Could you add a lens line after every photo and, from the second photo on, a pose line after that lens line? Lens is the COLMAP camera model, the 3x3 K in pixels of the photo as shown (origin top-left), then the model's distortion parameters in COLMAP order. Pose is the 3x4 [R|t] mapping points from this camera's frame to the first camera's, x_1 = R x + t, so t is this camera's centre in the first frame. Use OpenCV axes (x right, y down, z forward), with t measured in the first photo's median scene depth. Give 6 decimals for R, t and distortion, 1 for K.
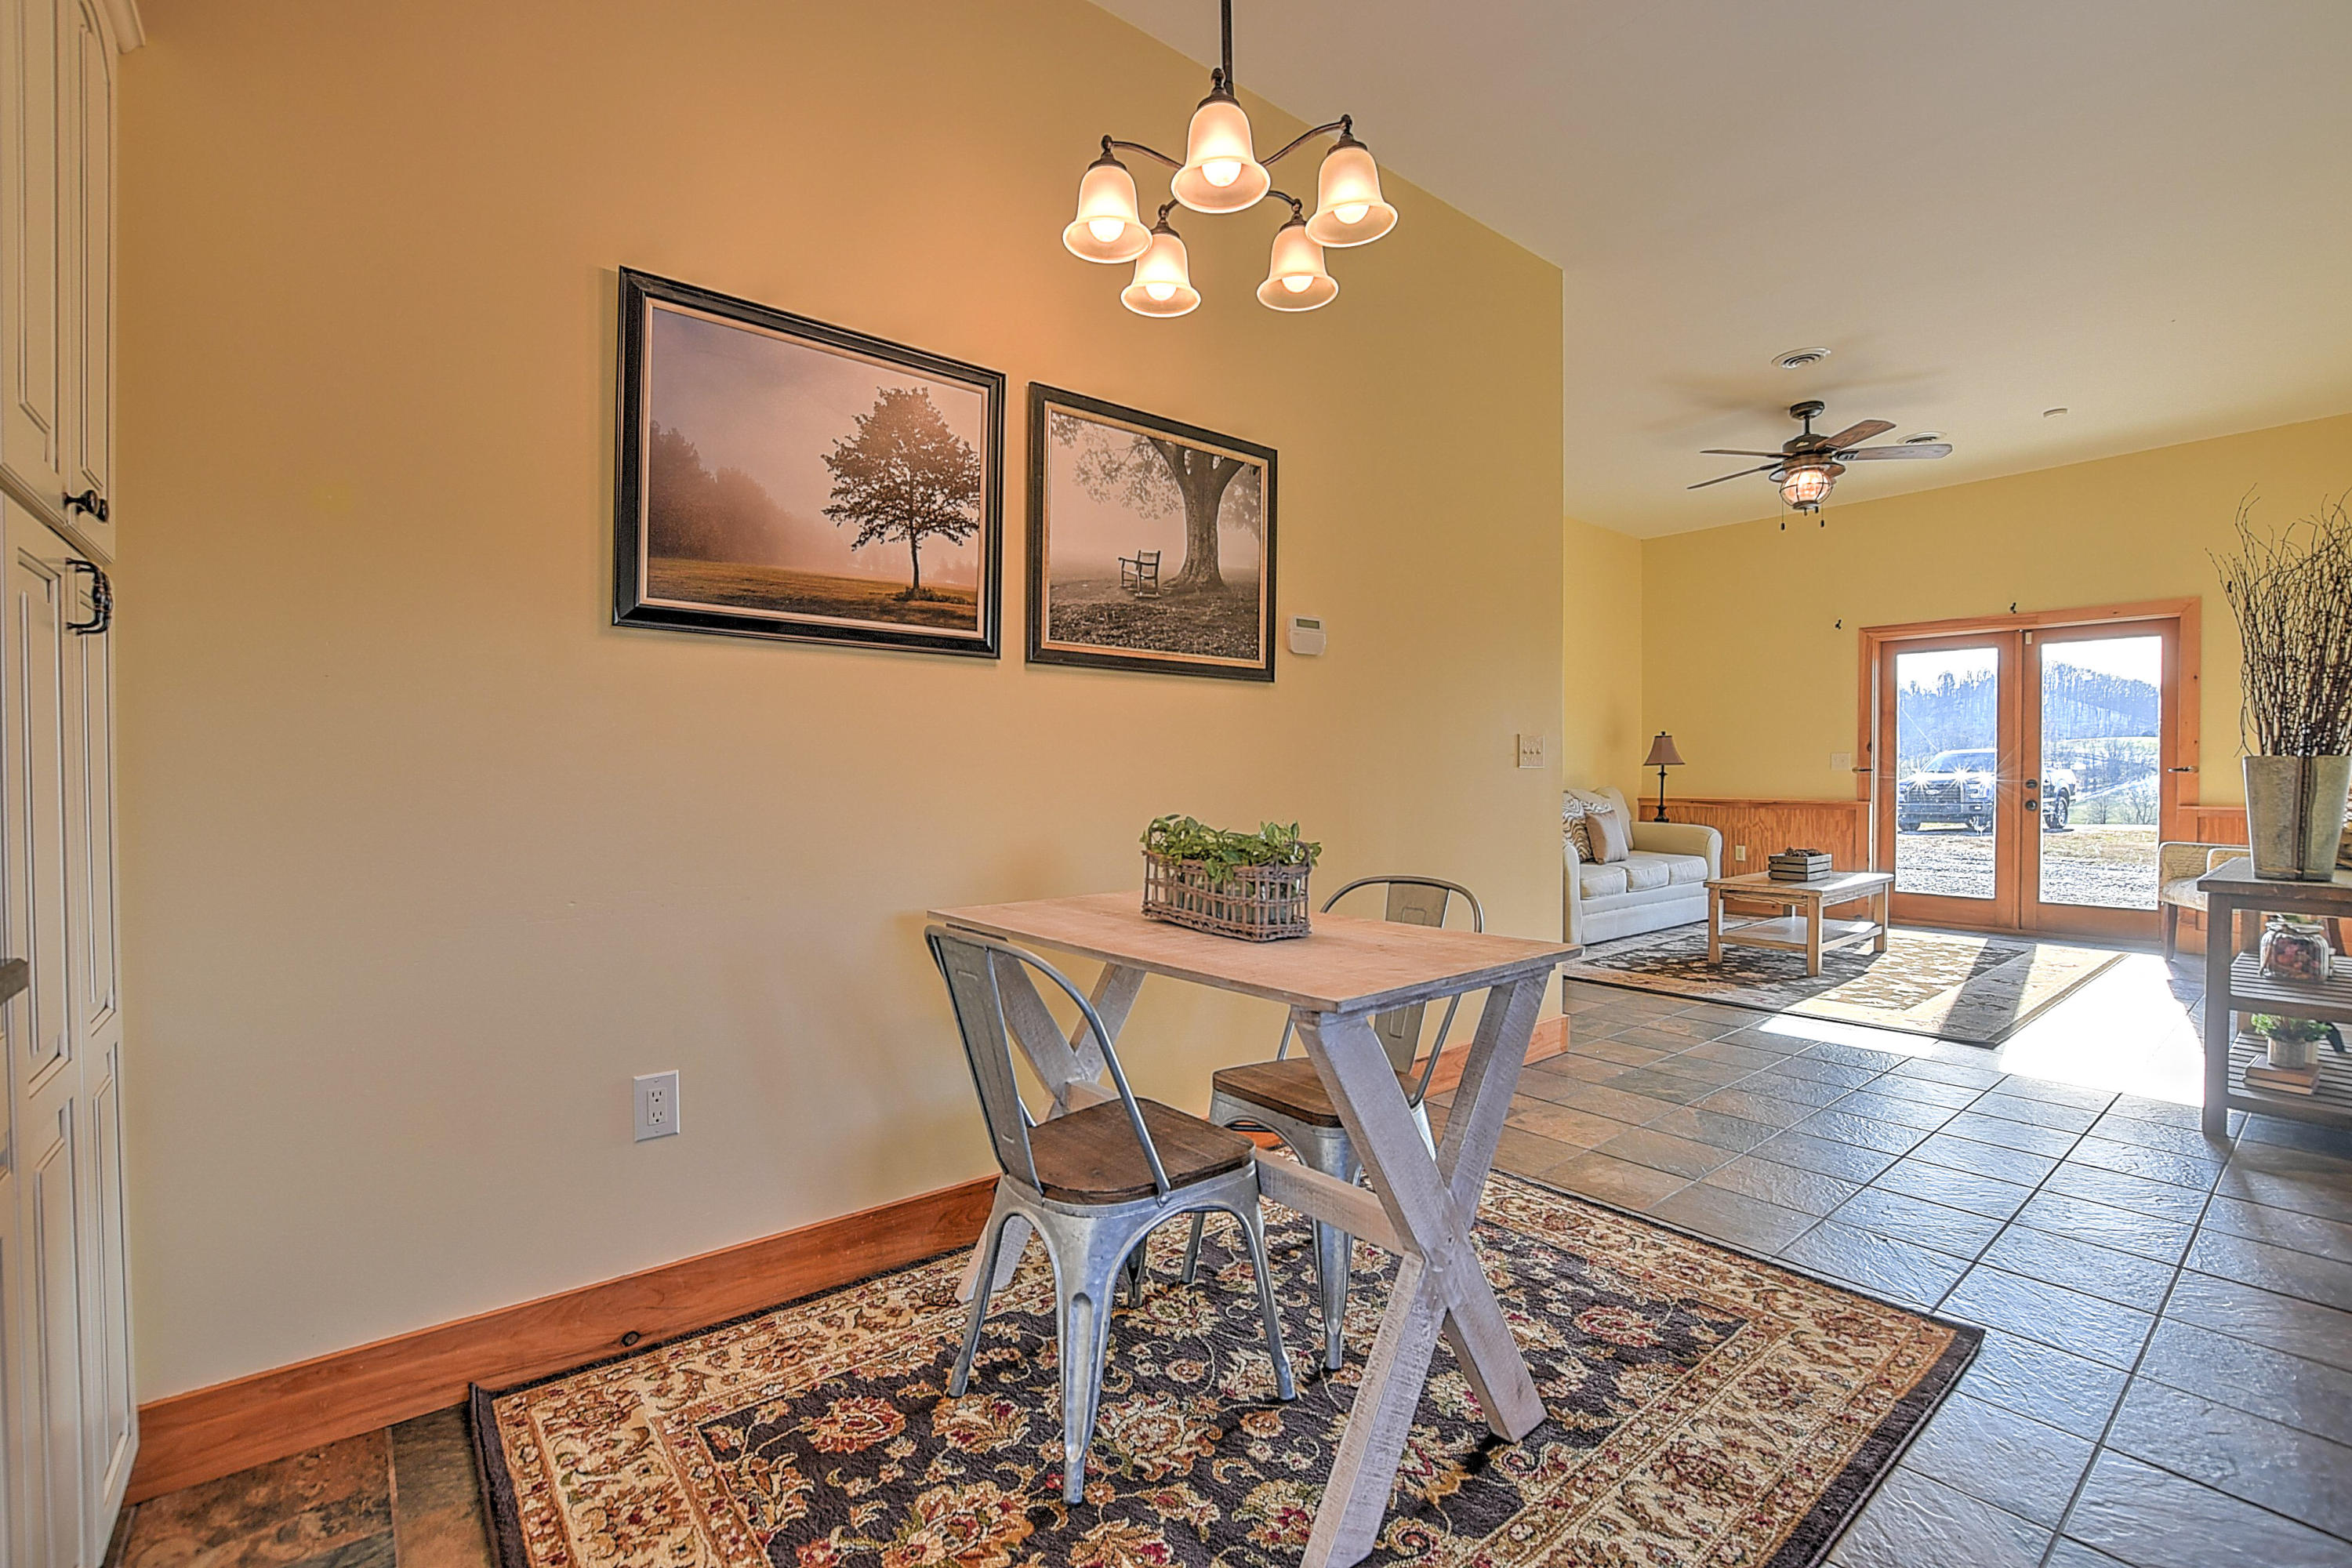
lens RADIAL K [[1021.3, 0, 1177.9], [0, 1021.3, 774.9], [0, 0, 1]] dist [-0.025865, 0.000321]
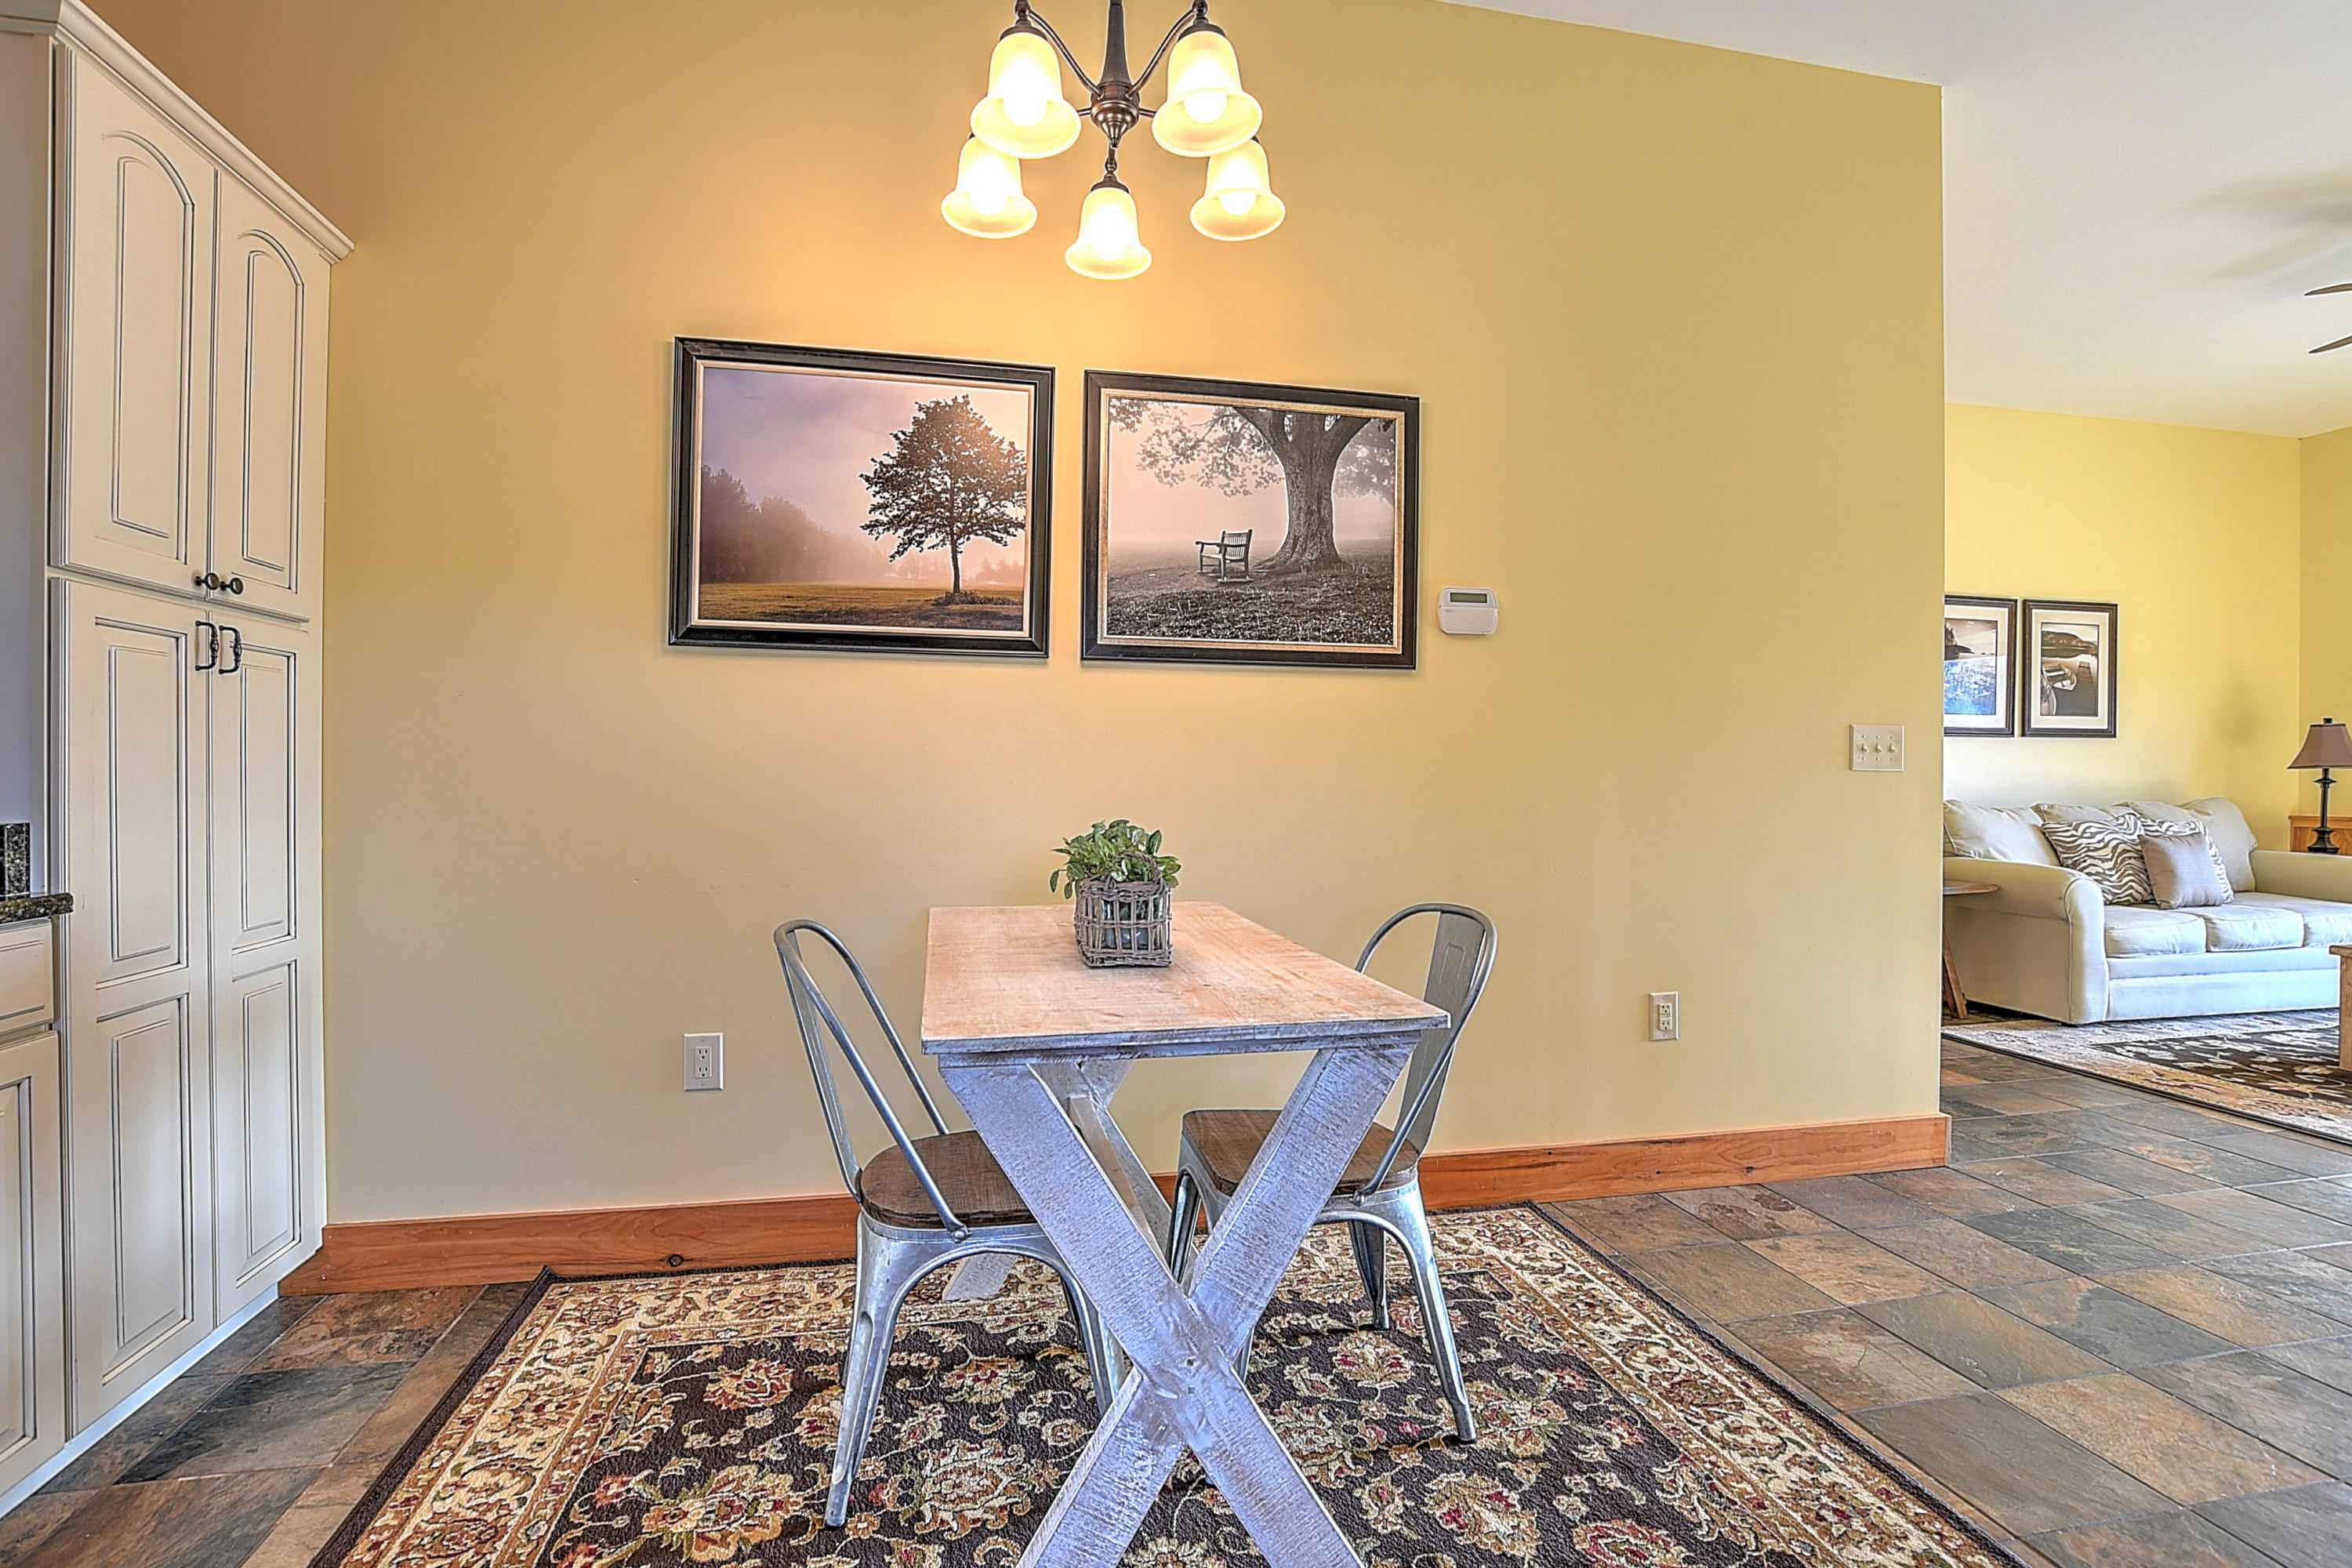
lens RADIAL K [[1041.4, 0, 1172.0], [0, 1041.4, 765.8], [0, 0, 1]] dist [-0.027114, 0.001357]
pose [[0.882710, 0.003117, -0.469907, 0.423154], [-0.007180, 0.999951, -0.006854, -0.003252], [0.469863, 0.009424, 0.882689, 0.180517]]
